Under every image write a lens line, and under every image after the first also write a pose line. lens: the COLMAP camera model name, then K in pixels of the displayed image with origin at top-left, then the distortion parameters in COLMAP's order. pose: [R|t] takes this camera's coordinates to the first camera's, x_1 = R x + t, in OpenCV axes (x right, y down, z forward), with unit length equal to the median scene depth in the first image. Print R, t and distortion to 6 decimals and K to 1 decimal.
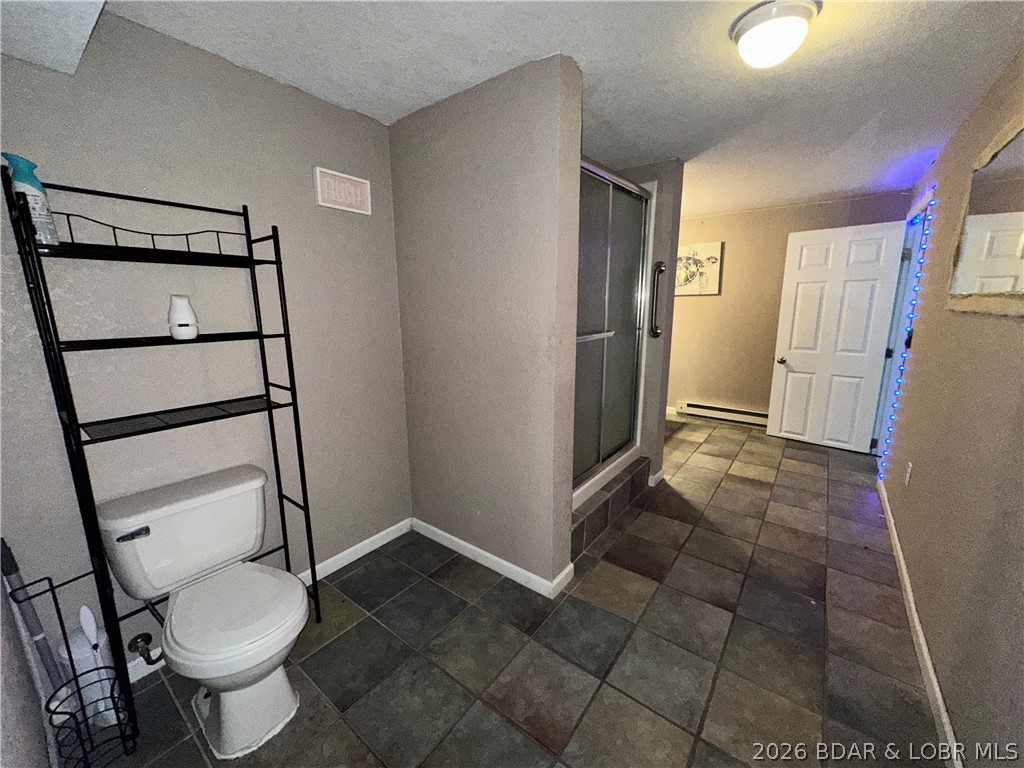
lens RADIAL K [[407.4, 0, 512.0], [0, 407.4, 384.0], [0, 0, 1]] dist [-0.000182, 0.000285]
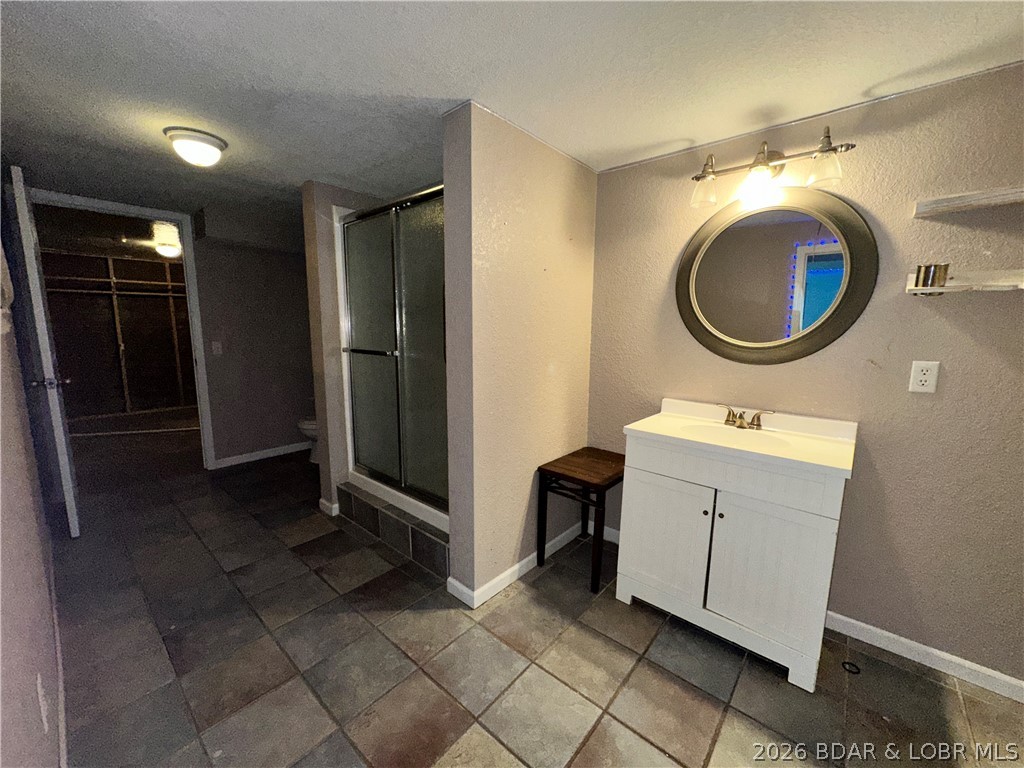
lens RADIAL K [[407.4, 0, 512.0], [0, 407.4, 384.0], [0, 0, 1]] dist [-0.000182, 0.000285]
pose [[-0.061519, 0.149560, -0.986837, 1.102861], [-0.215706, 0.963352, 0.159448, -0.248566], [0.974518, 0.222676, -0.027003, 1.189439]]
